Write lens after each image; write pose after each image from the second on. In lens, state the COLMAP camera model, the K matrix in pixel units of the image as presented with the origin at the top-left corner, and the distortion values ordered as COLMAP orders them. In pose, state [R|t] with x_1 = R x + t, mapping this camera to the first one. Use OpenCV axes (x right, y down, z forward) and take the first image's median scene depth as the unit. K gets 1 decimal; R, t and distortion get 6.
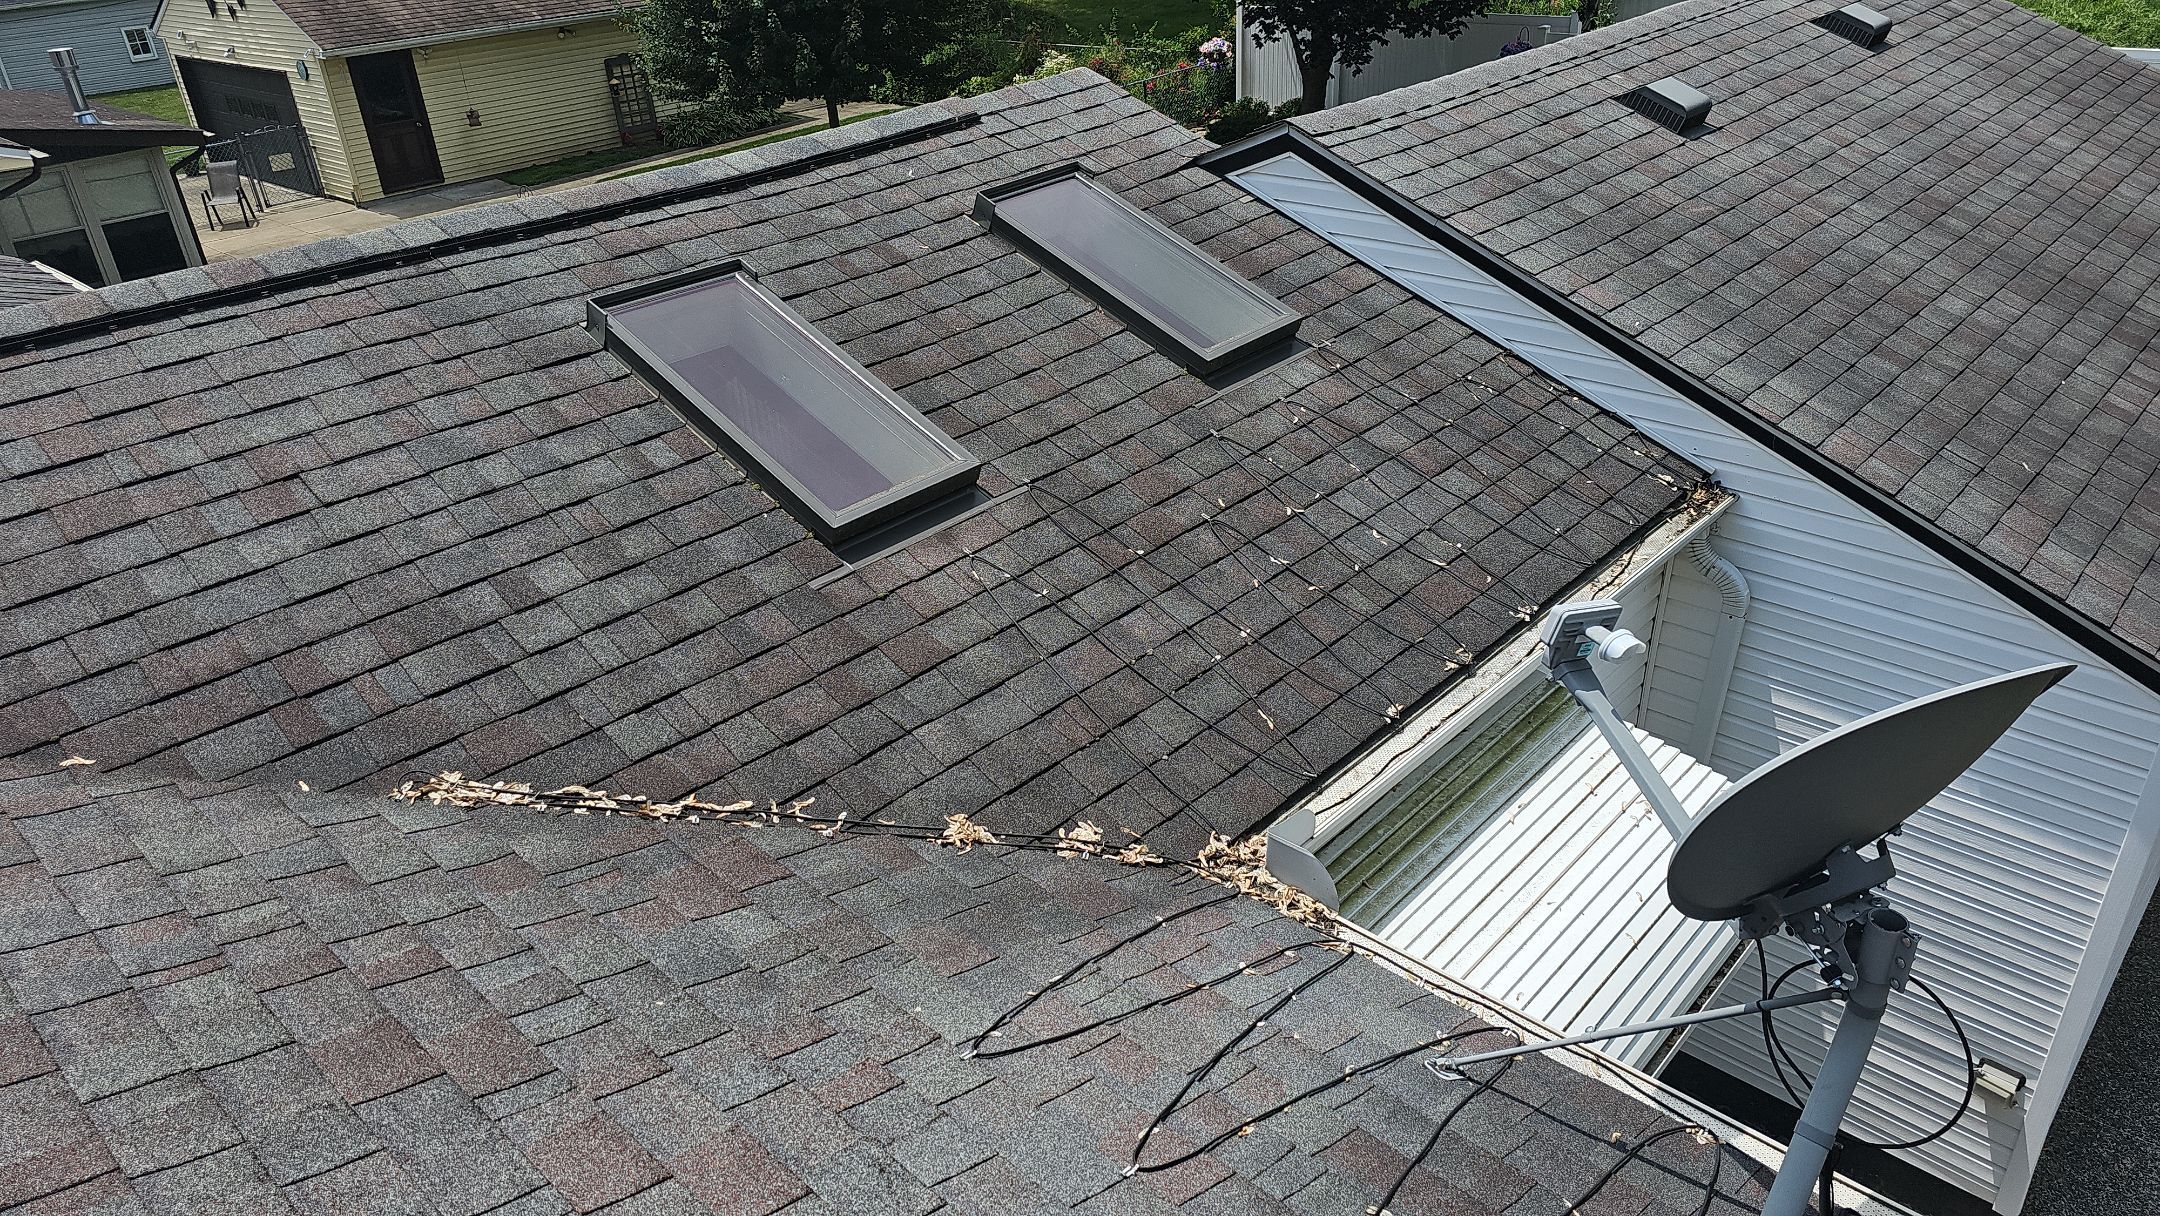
lens RADIAL K [[1450.0, 0, 1076.7], [0, 1450.0, 588.4], [0, 0, 1]] dist [0.064184, -0.054449]
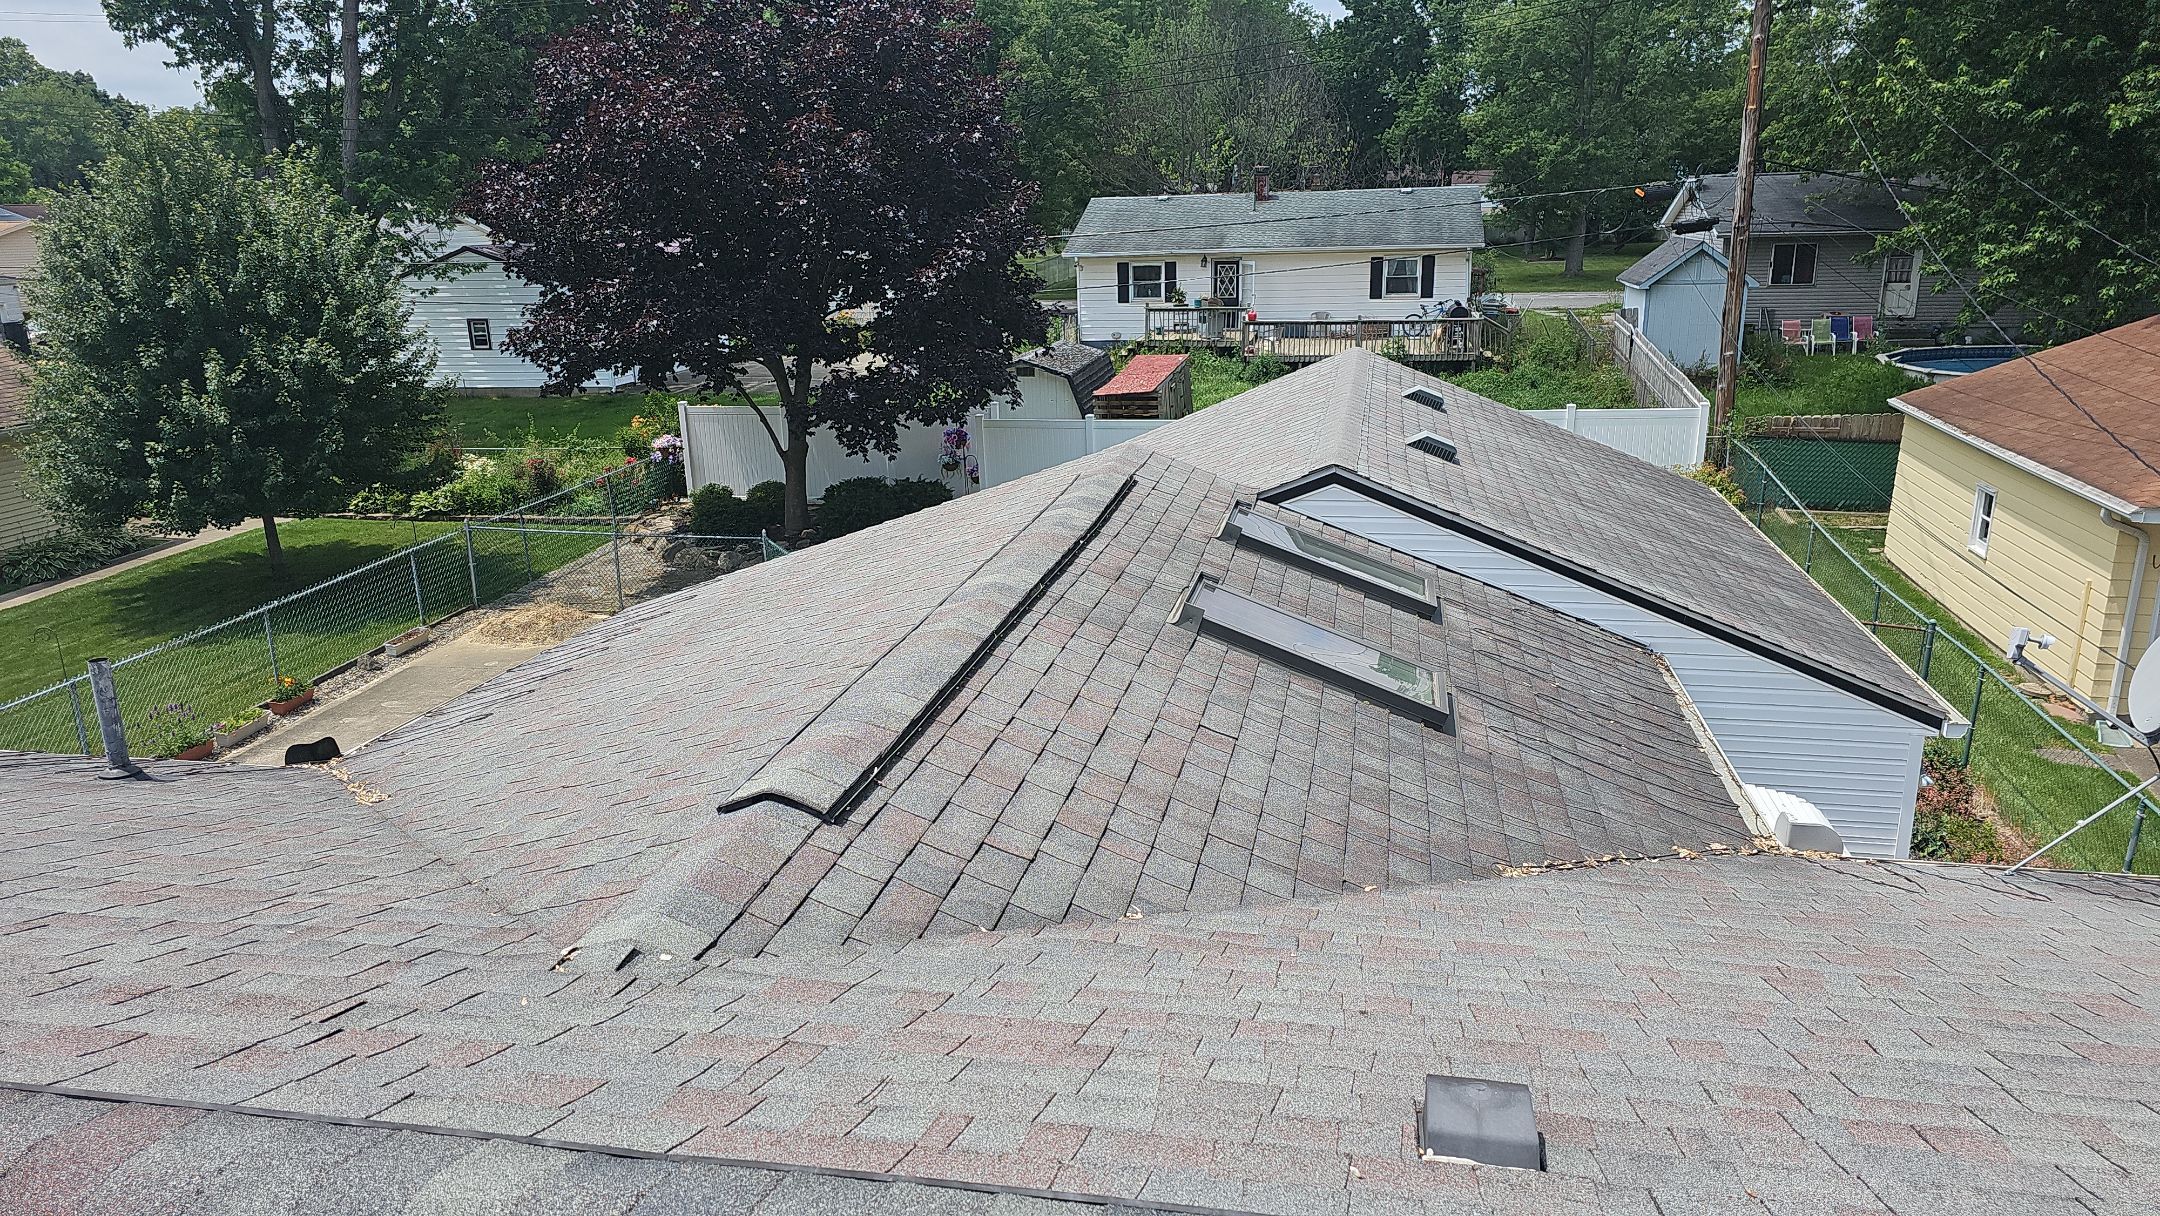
lens RADIAL K [[1446.2, 0, 1103.5], [0, 1446.2, 602.3], [0, 0, 1]] dist [0.082609, -0.083809]
pose [[0.842732, -0.108269, 0.527334, -0.296497], [0.232168, 0.956883, -0.174566, 0.006469], [-0.485696, 0.269542, 0.831532, -0.025495]]
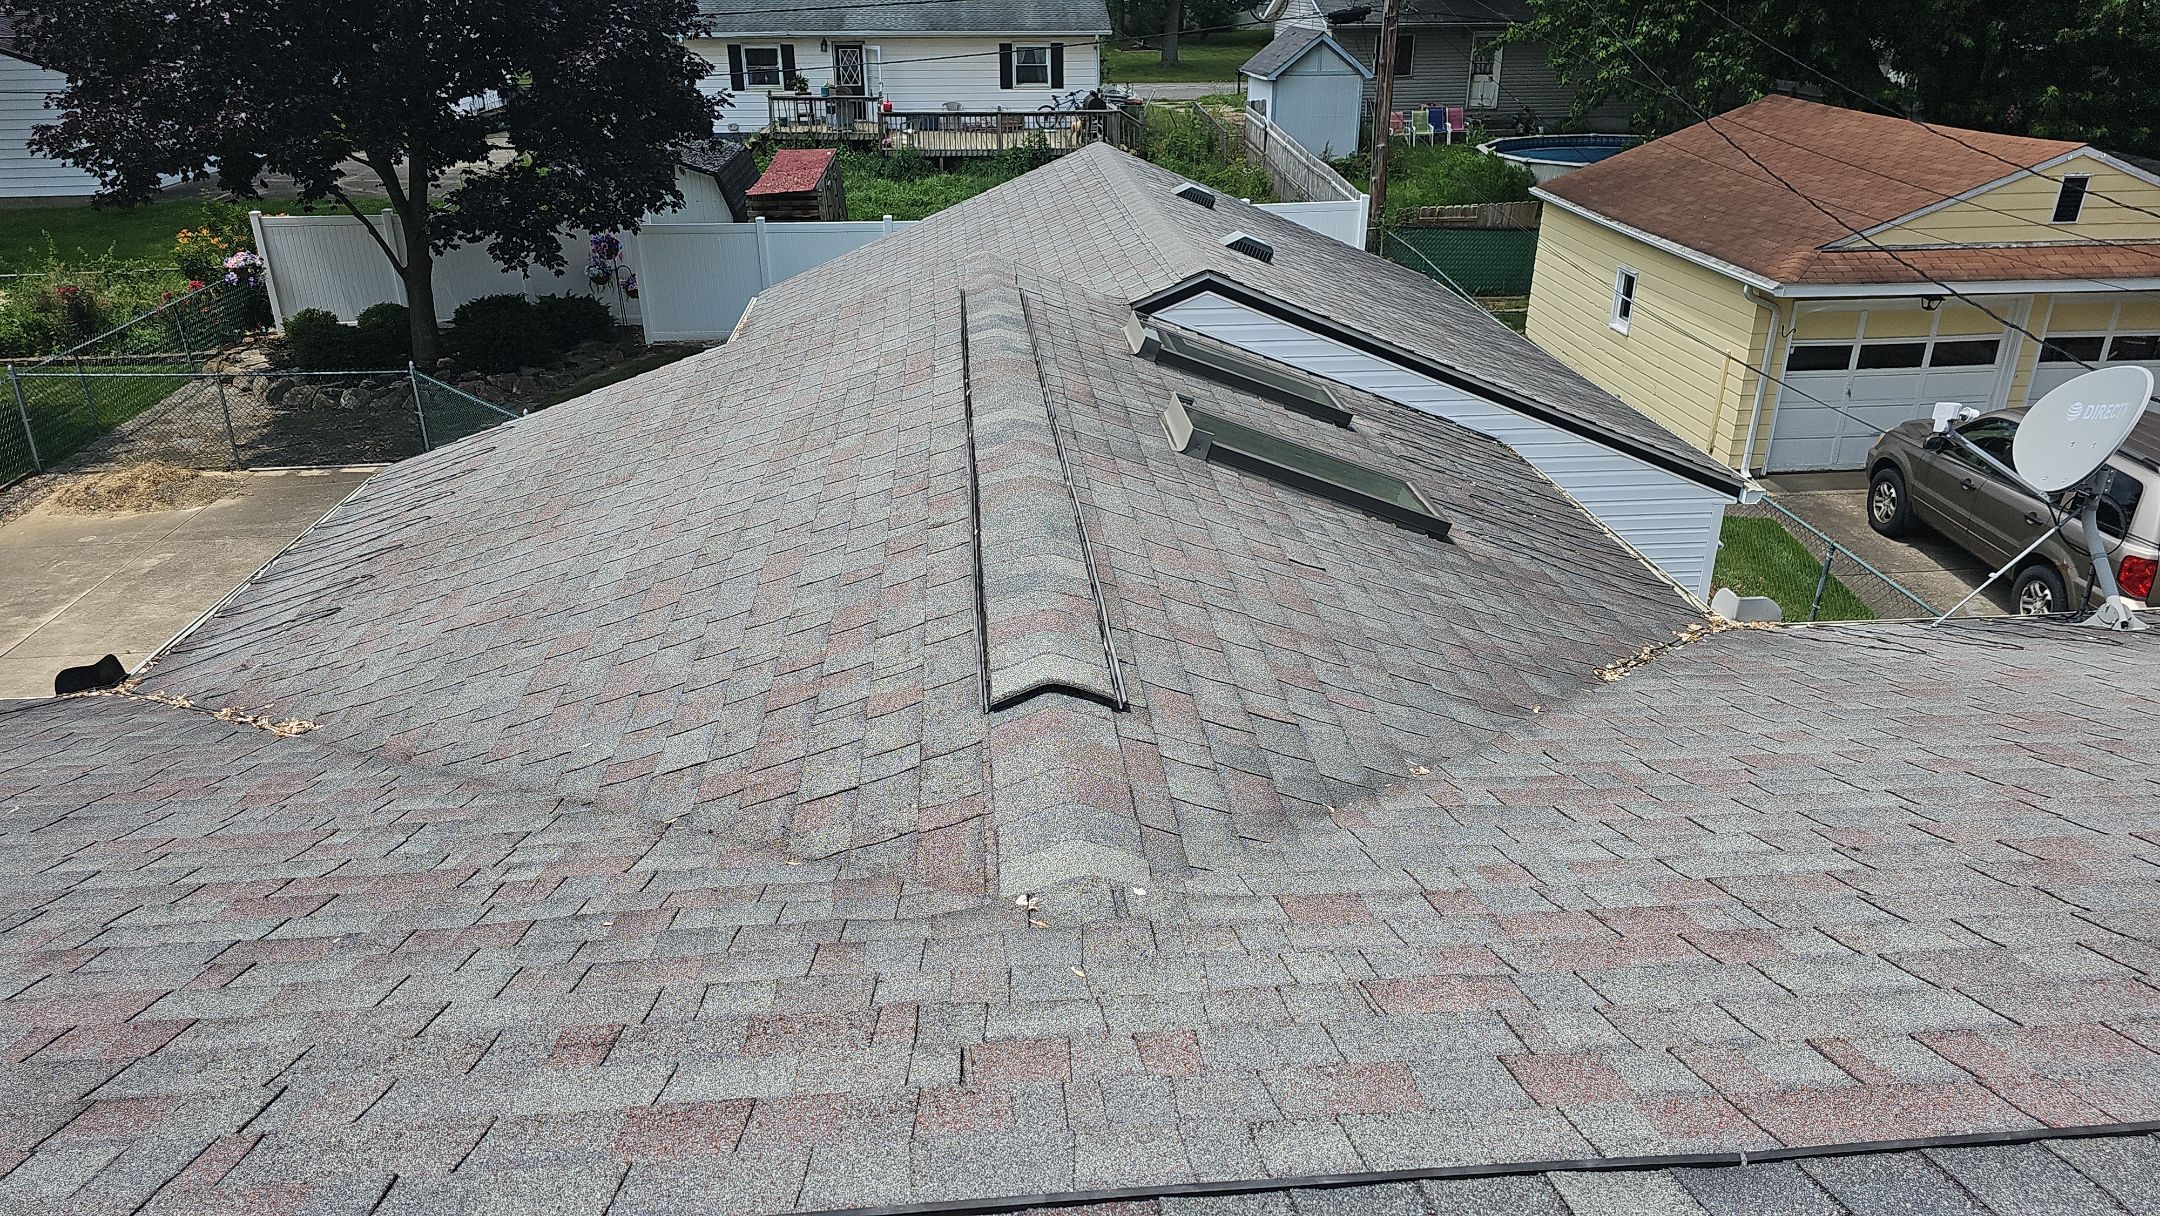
lens RADIAL K [[1446.2, 0, 1103.5], [0, 1446.2, 602.3], [0, 0, 1]] dist [0.082609, -0.083809]
pose [[0.658367, -0.248238, 0.710585, -0.357760], [0.324935, 0.945286, 0.029173, -0.031351], [-0.678948, 0.211688, 0.703006, 0.051179]]
